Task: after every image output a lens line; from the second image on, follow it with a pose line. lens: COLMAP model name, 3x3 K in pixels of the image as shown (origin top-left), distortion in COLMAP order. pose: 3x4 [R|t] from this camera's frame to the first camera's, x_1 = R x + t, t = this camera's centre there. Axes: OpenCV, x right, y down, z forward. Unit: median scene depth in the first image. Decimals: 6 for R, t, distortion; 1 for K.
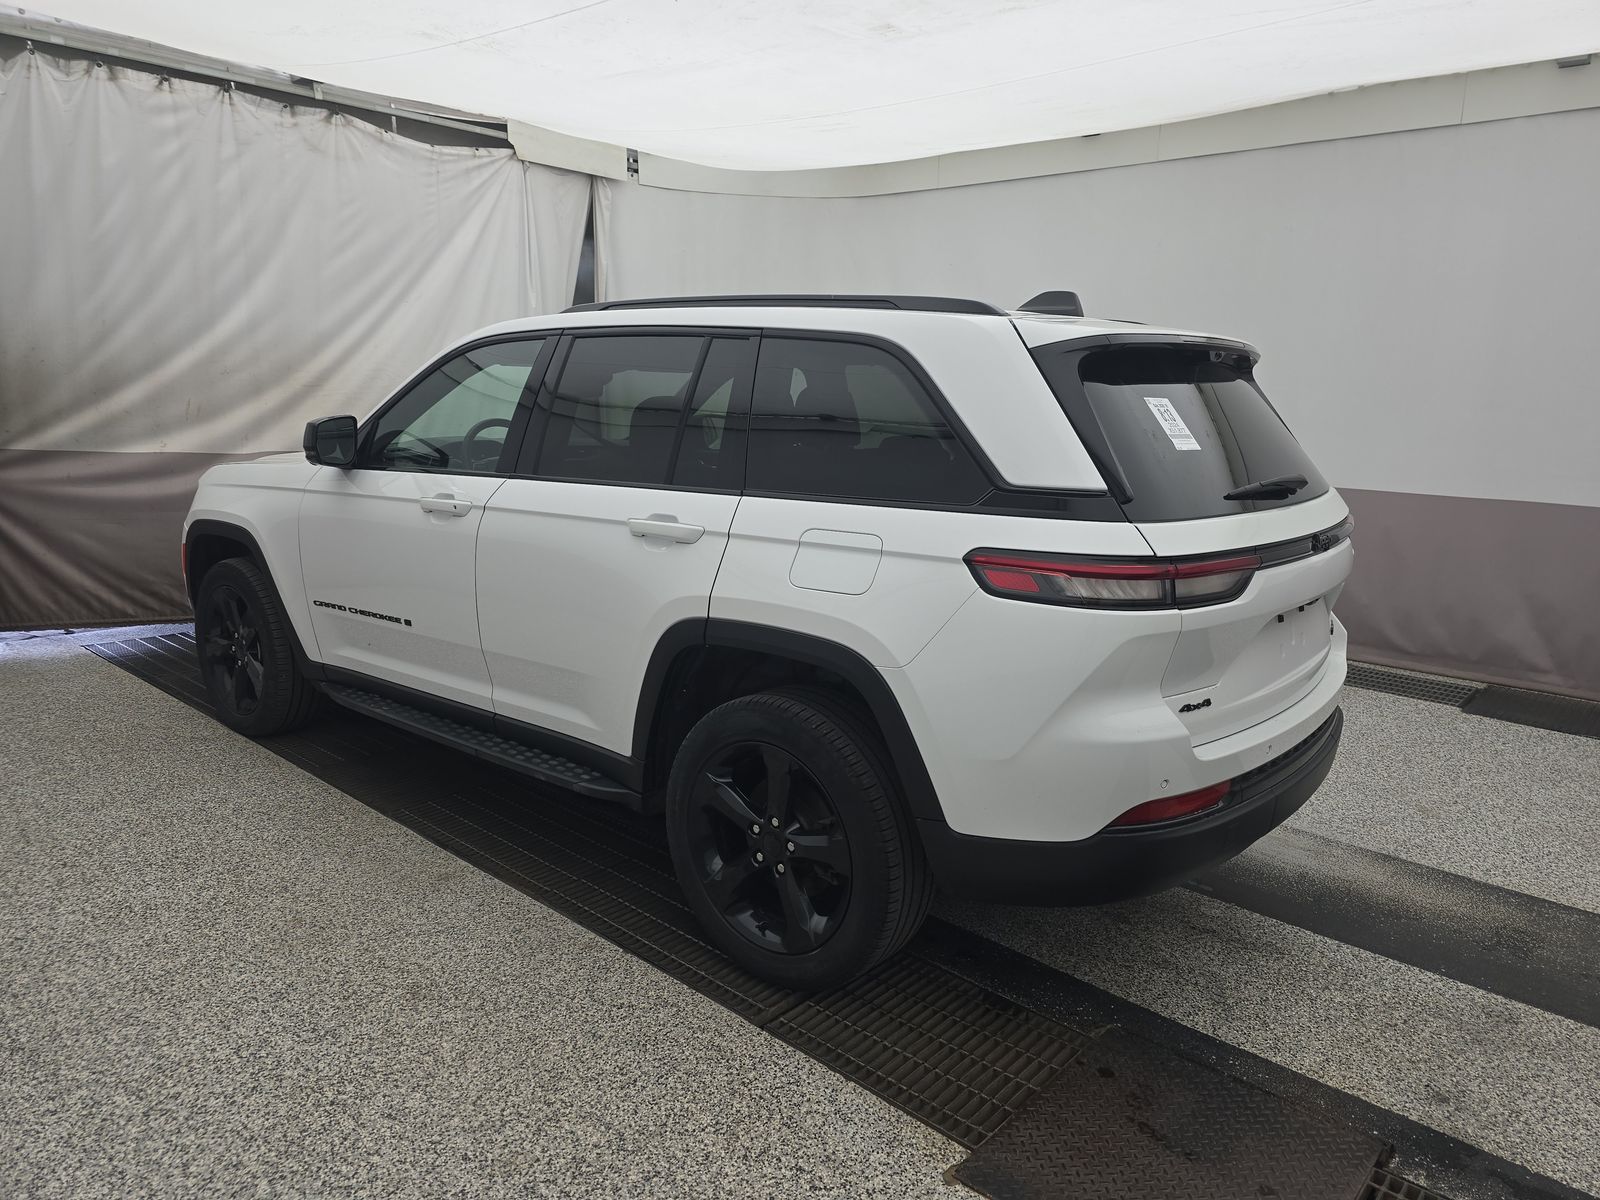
lens RADIAL K [[1079.0, 0, 815.3], [0, 1079.0, 599.6], [0, 0, 1]] dist [0.033922, -0.027854]
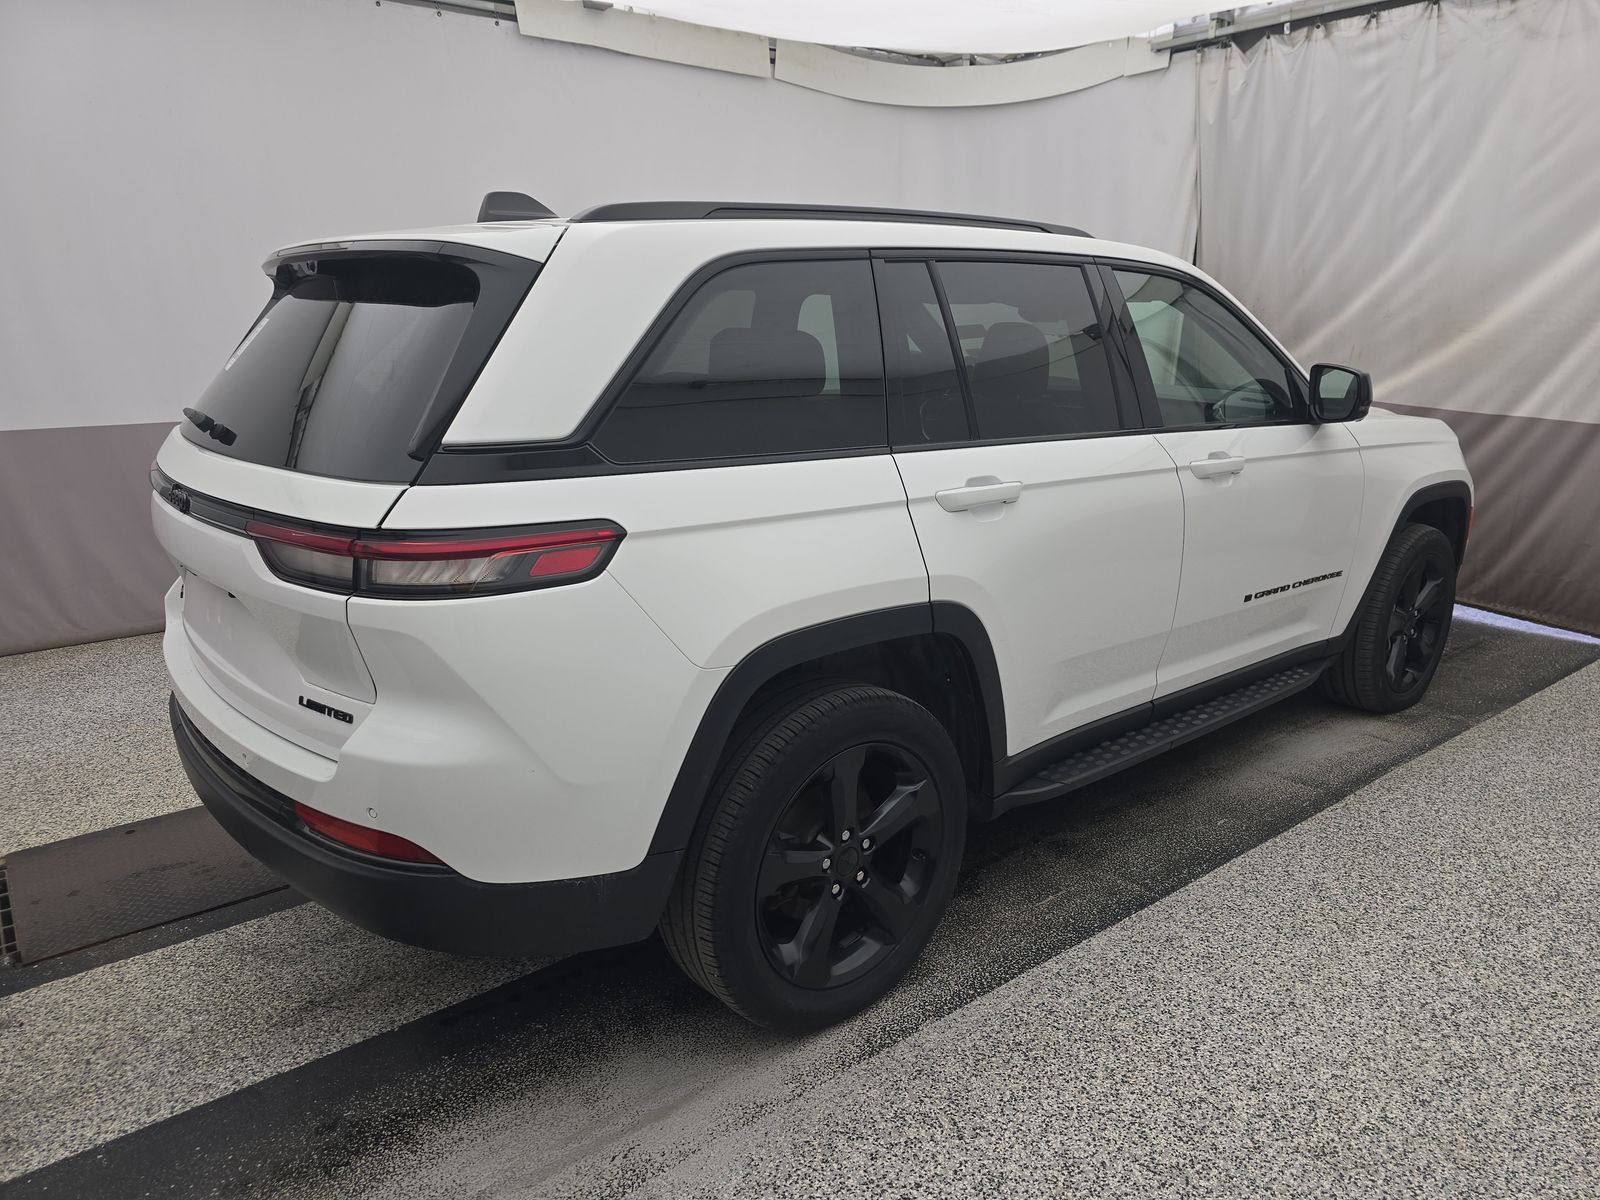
lens RADIAL K [[1079.0, 0, 804.1], [0, 1079.0, 601.7], [0, 0, 1]] dist [0.033922, -0.027854]
pose [[-0.184216, 0.232650, -0.954955, 0.789916], [-0.198385, 0.942785, 0.267955, -0.195040], [0.962657, 0.238810, -0.127522, 1.056646]]
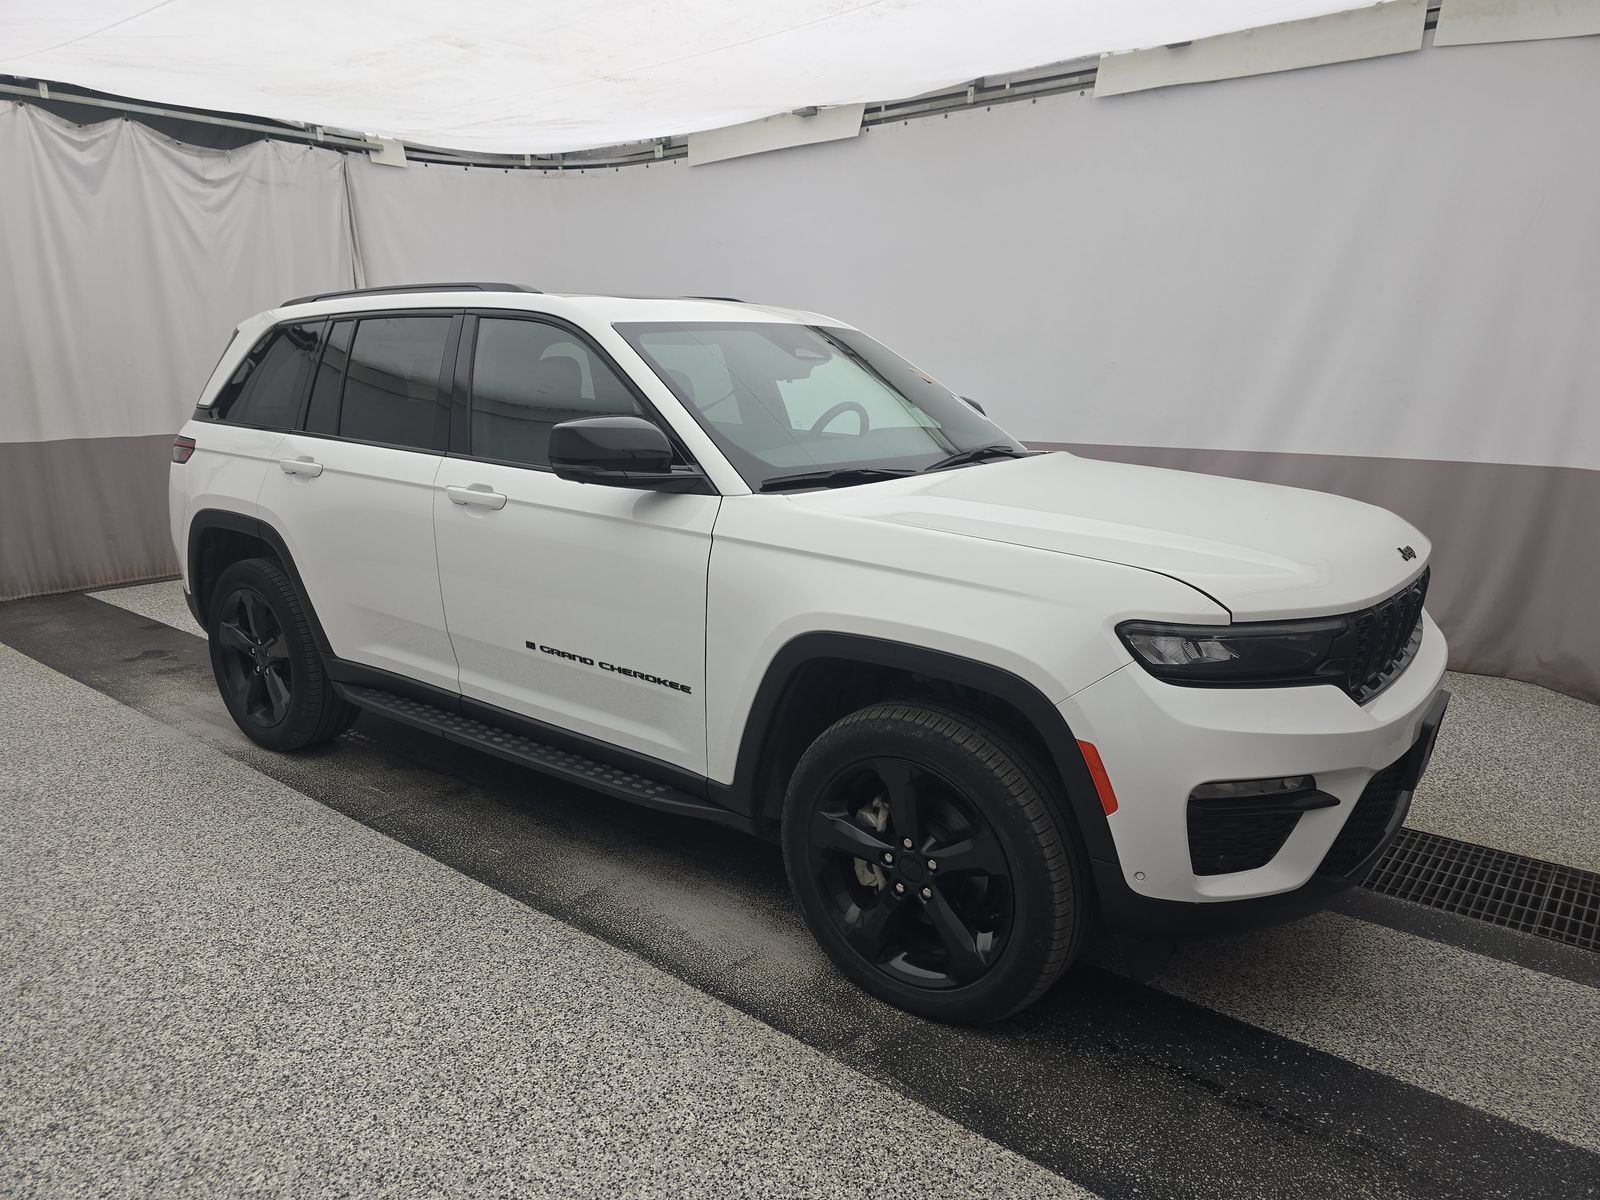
lens RADIAL K [[1079.0, 0, 813.7], [0, 1079.0, 598.1], [0, 0, 1]] dist [0.033922, -0.027854]
pose [[-0.998995, -0.014327, -0.042460, -0.228795], [-0.030317, 0.913844, 0.404931, -0.404637], [0.033001, 0.405812, -0.913361, 1.993792]]
